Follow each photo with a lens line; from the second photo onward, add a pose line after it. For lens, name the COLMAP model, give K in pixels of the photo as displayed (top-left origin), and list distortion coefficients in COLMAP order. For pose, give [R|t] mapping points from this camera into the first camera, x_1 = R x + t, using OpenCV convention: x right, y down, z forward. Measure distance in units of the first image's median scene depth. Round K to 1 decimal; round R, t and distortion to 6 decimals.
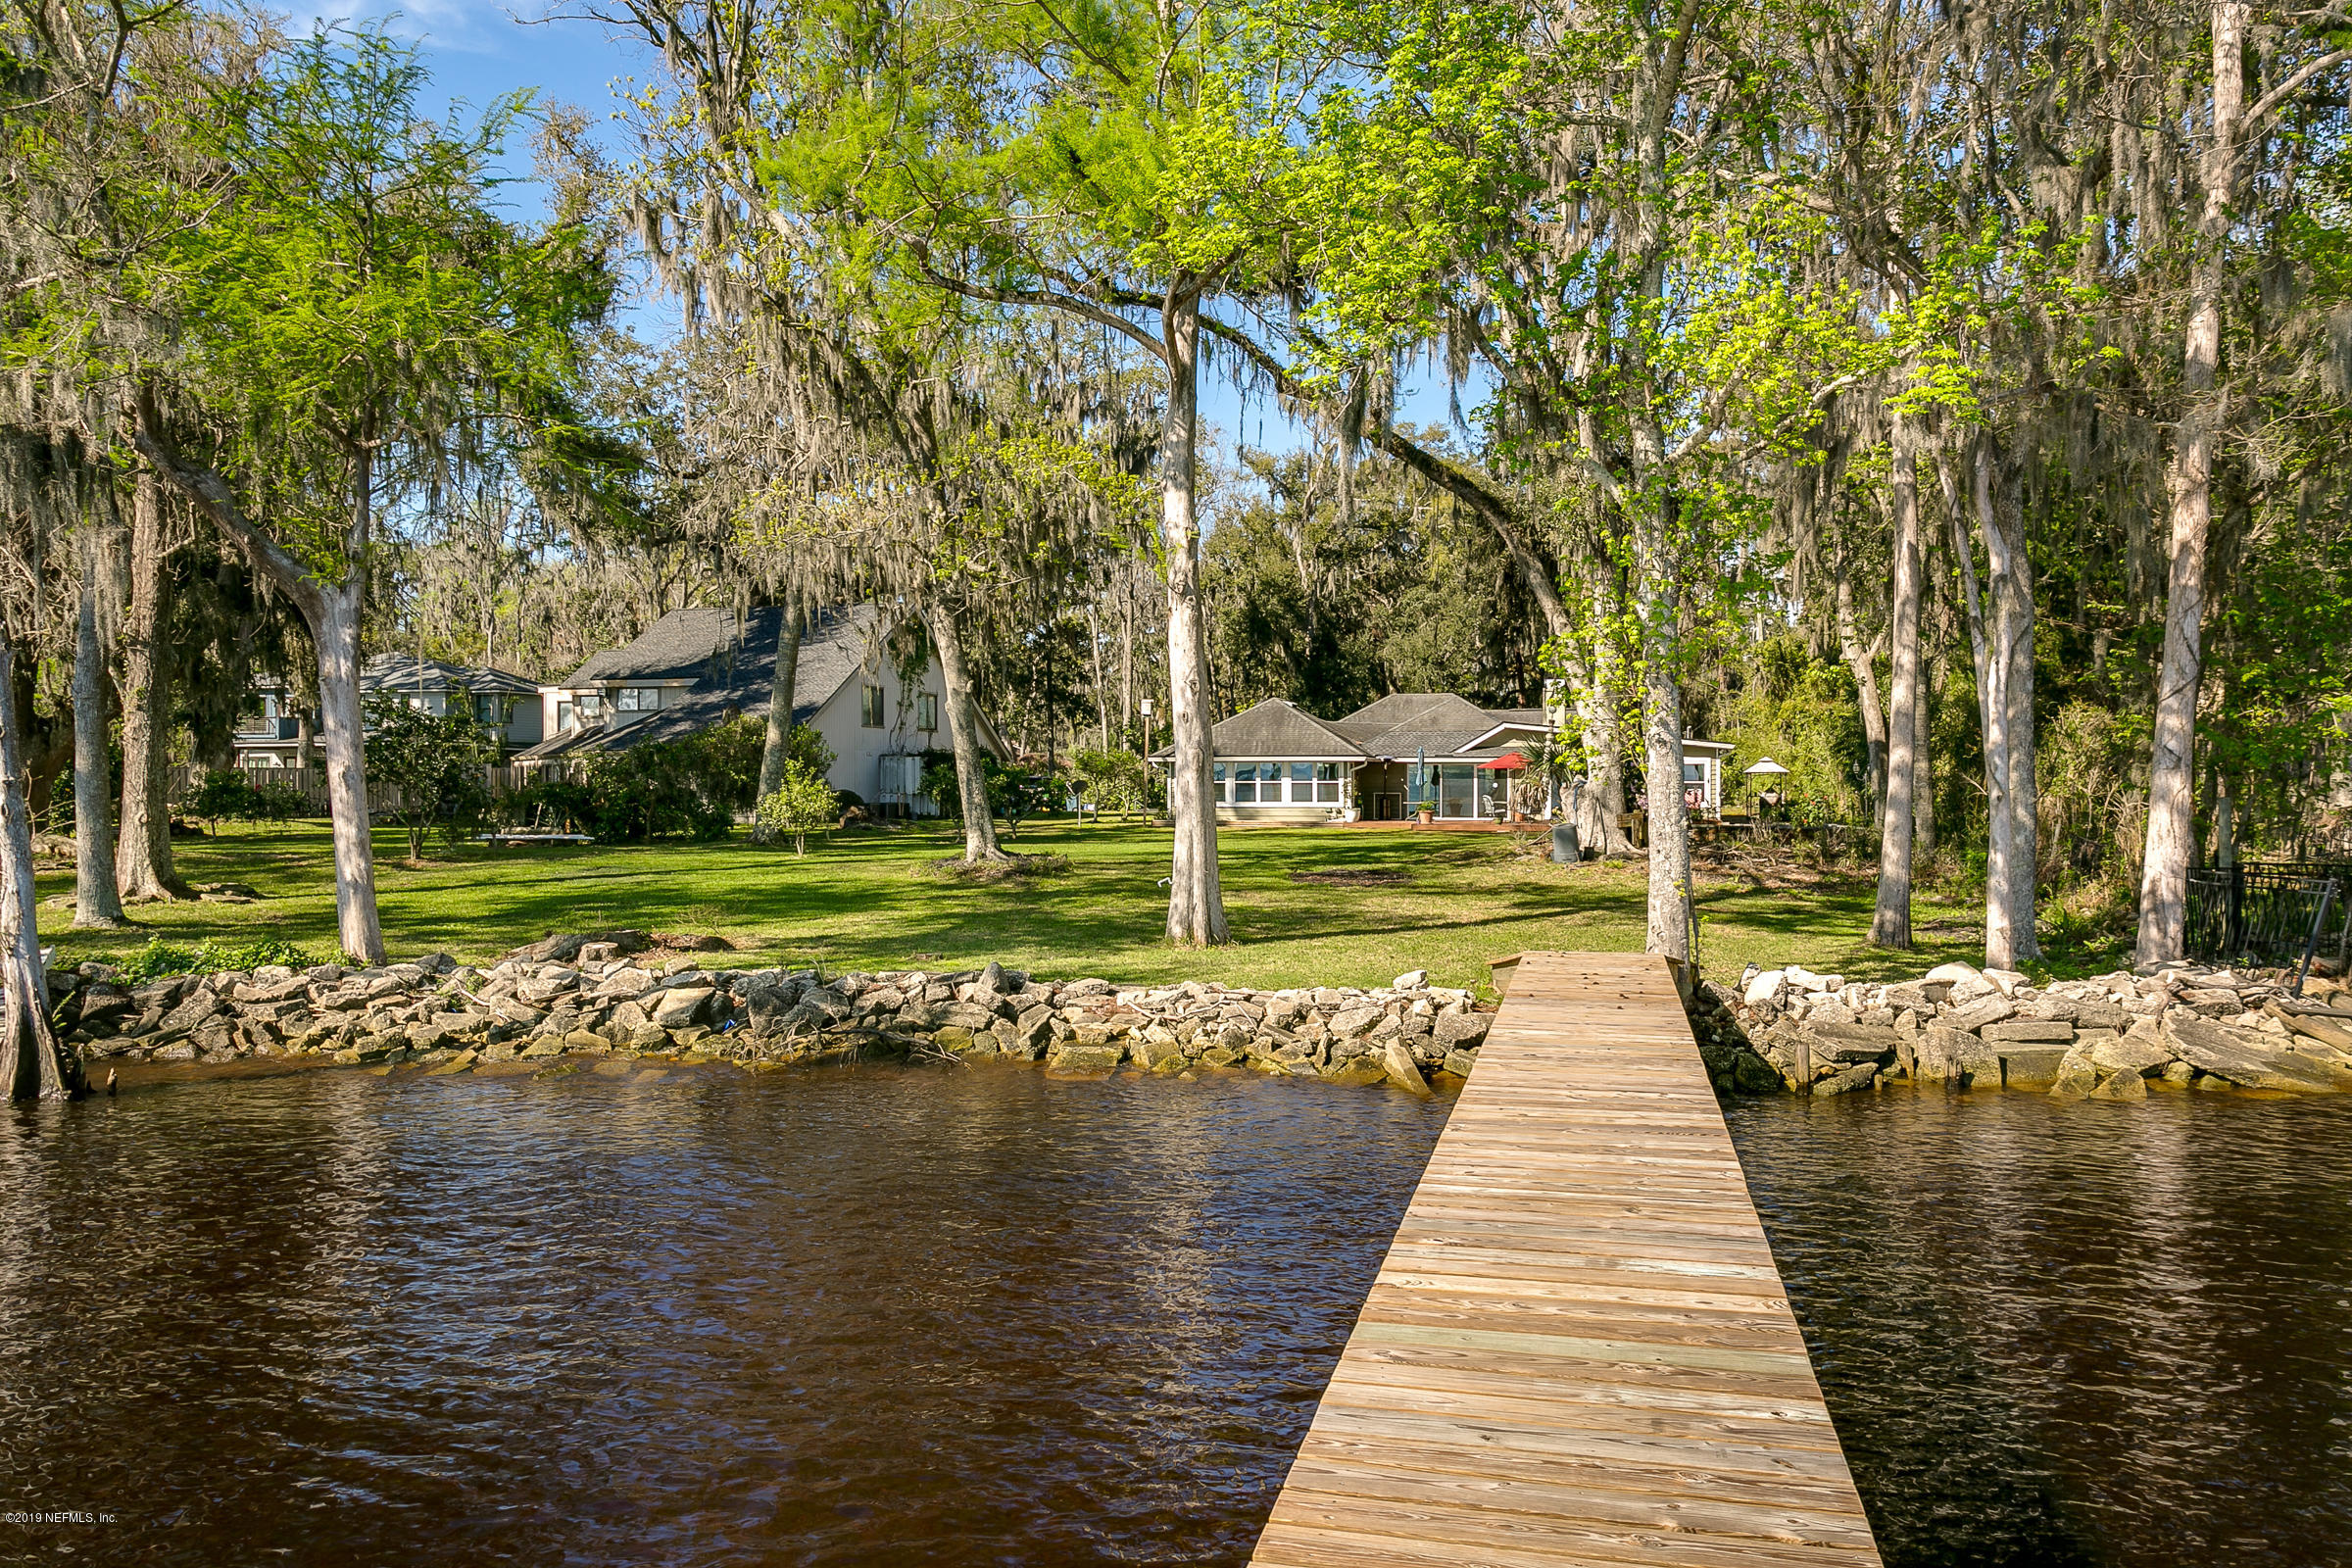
lens RADIAL K [[1139.6, 0, 1176.0], [0, 1139.6, 784.0], [0, 0, 1]] dist [0.022887, 0.000283]
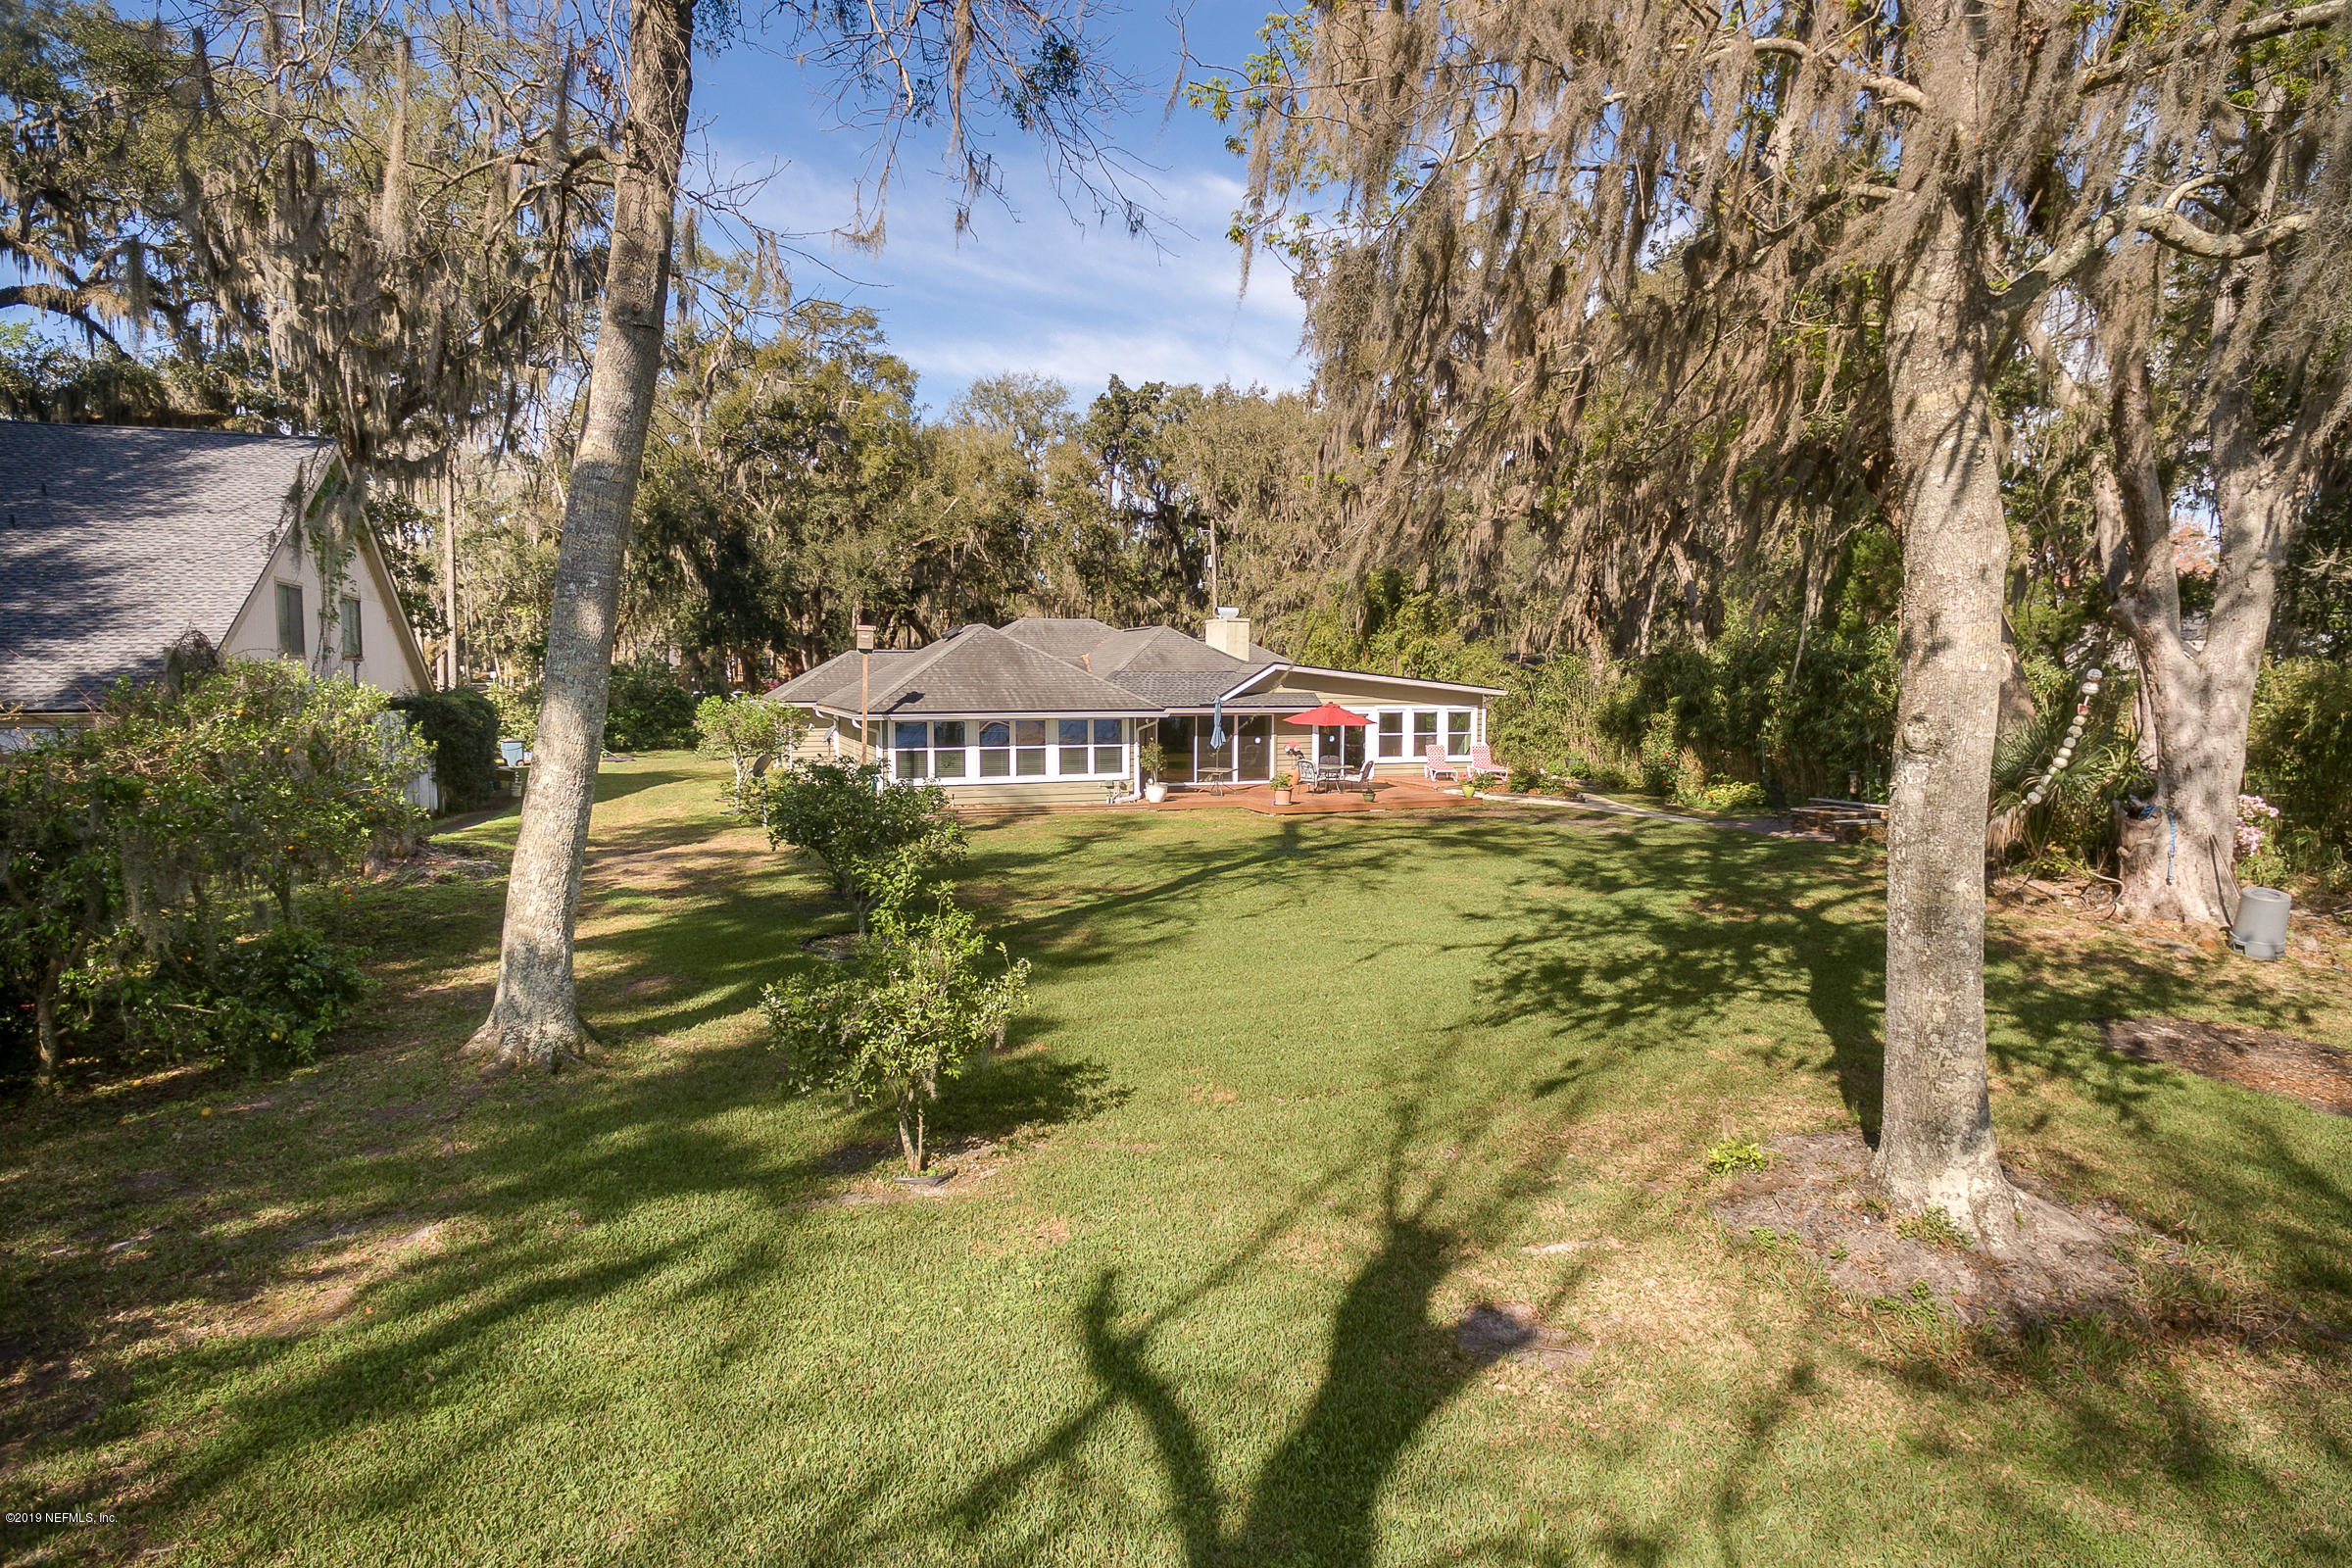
lens RADIAL K [[1139.6, 0, 1176.0], [0, 1139.6, 784.0], [0, 0, 1]] dist [0.022887, 0.000283]
pose [[0.858817, -0.045426, 0.510265, -0.074518], [0.008461, 0.997183, 0.074532, -0.011507], [-0.512213, -0.059692, 0.856782, 0.134406]]
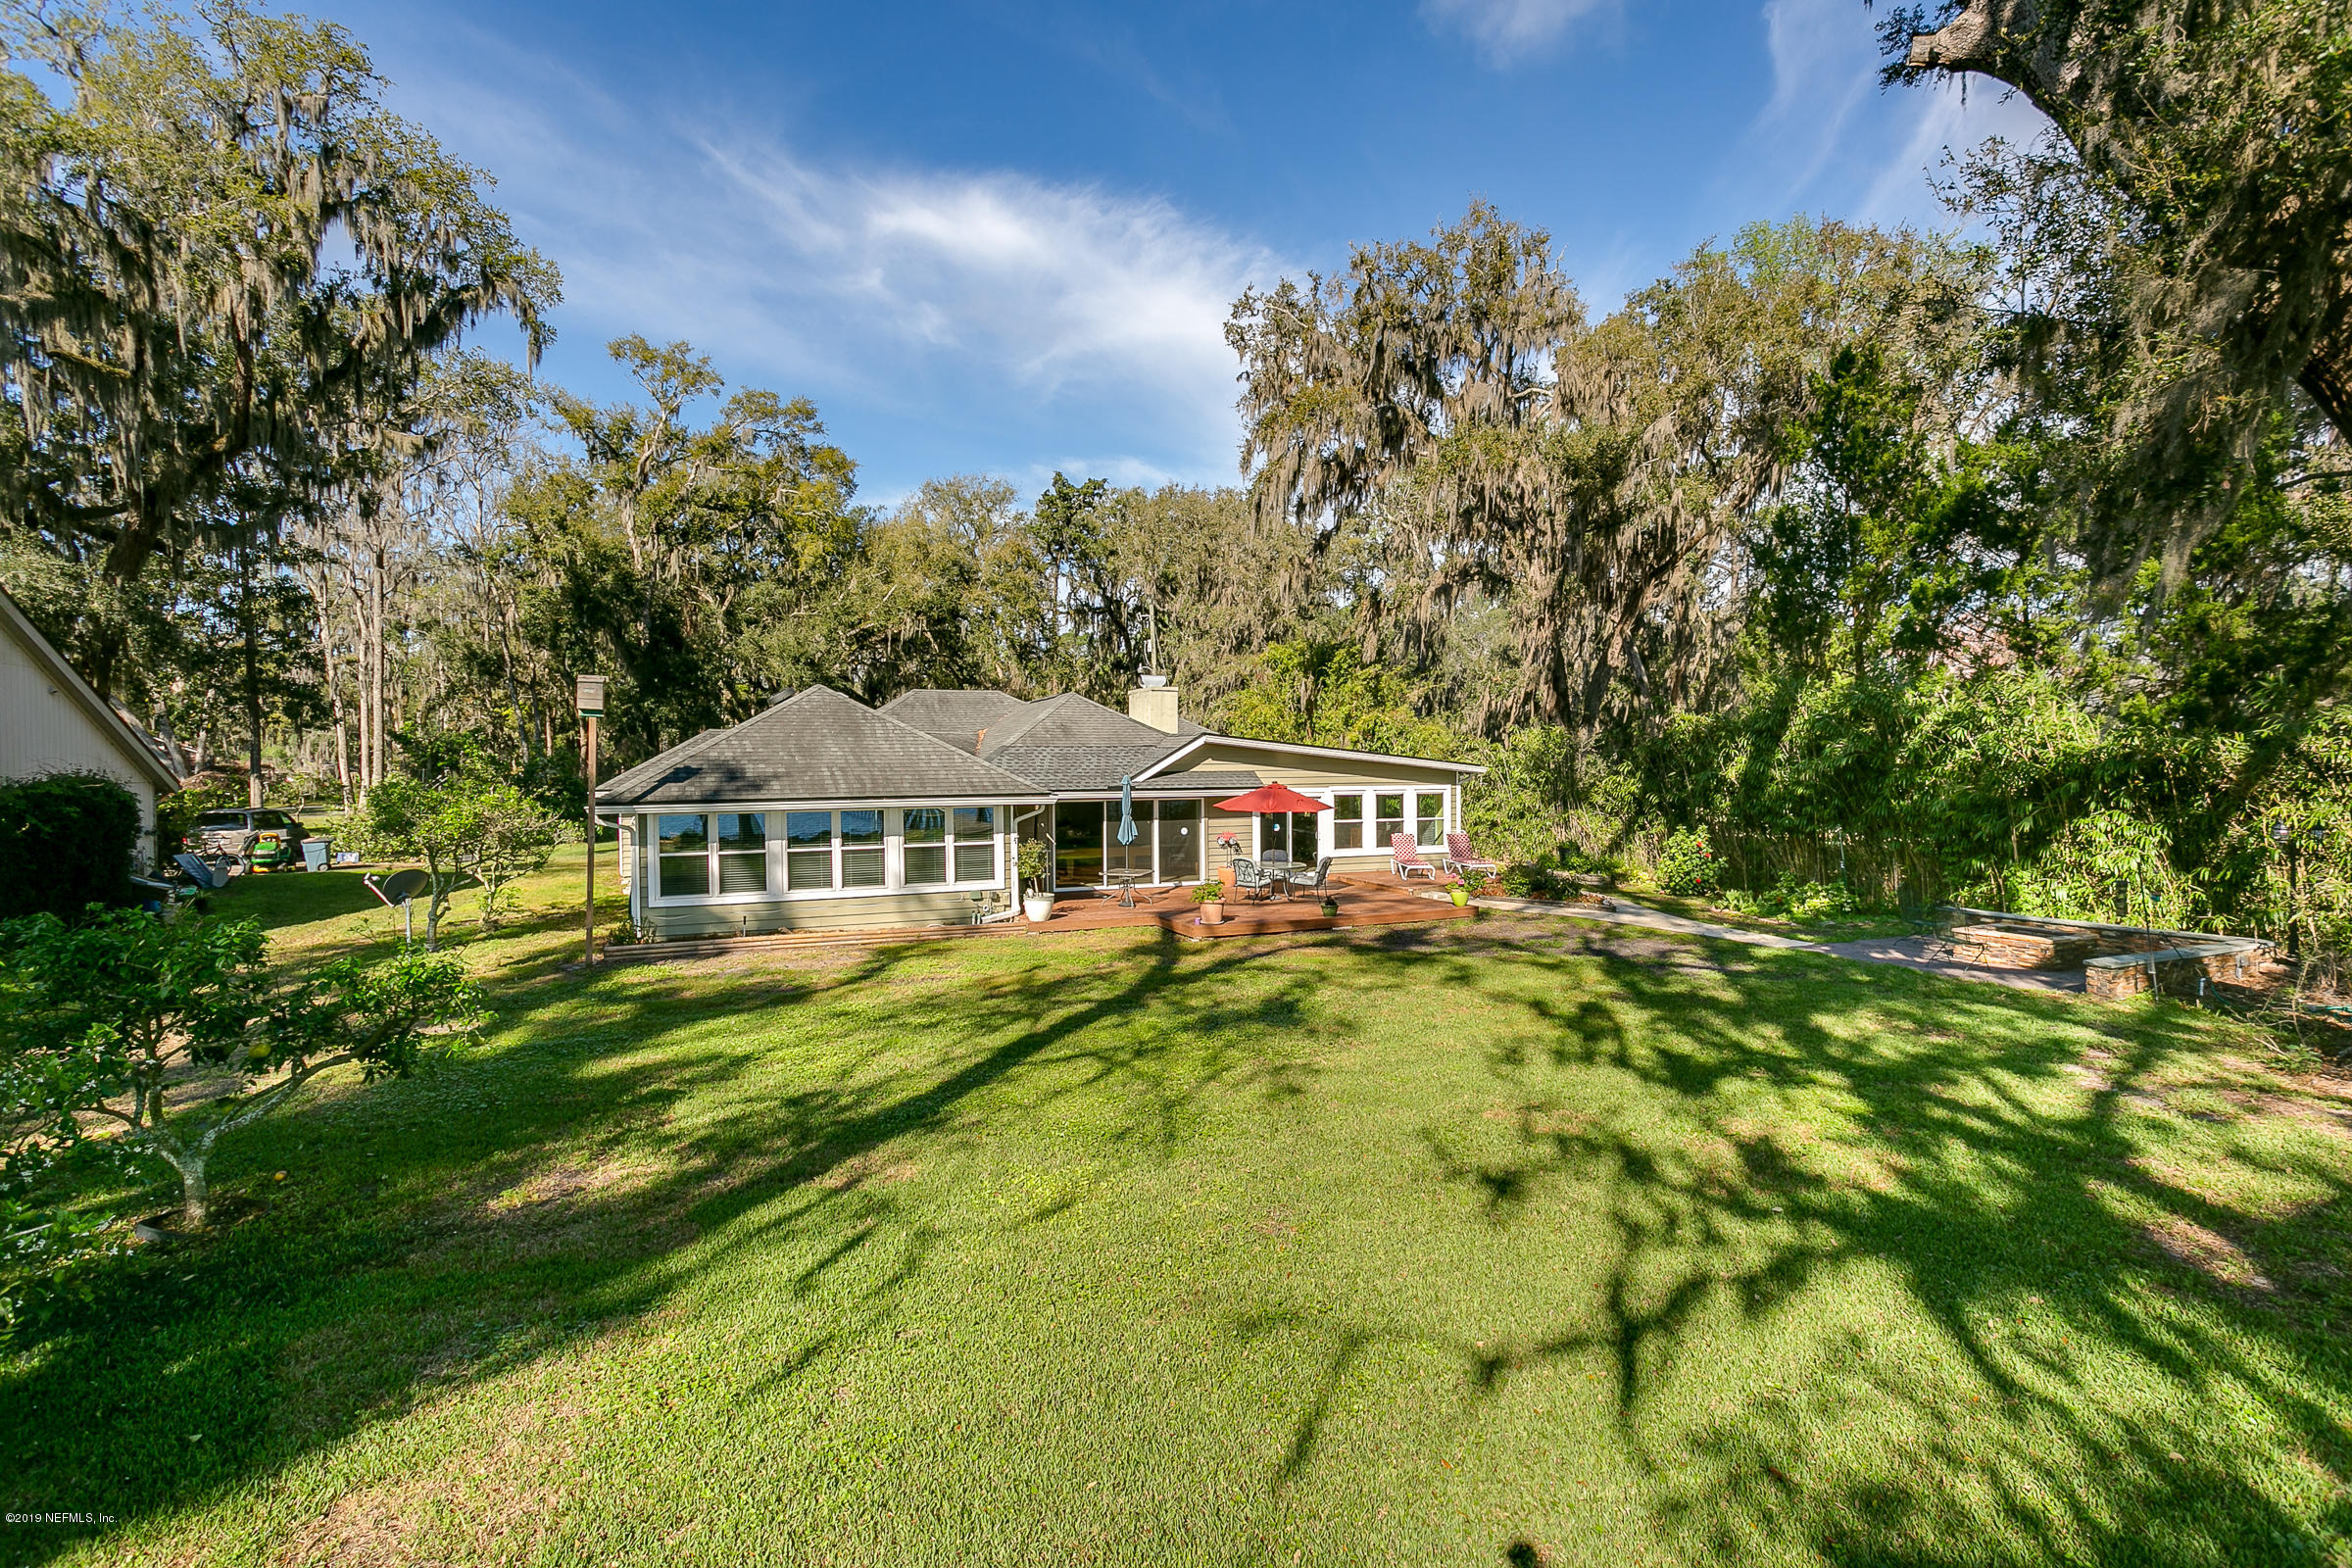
lens RADIAL K [[1109.0, 0, 1176.0], [0, 1109.0, 784.0], [0, 0, 1]] dist [0.004098, 0.000722]
pose [[0.833402, -0.015761, 0.552442, -0.027154], [0.018579, 0.999827, 0.000496, -0.010294], [-0.552355, 0.009851, 0.833551, 0.194405]]
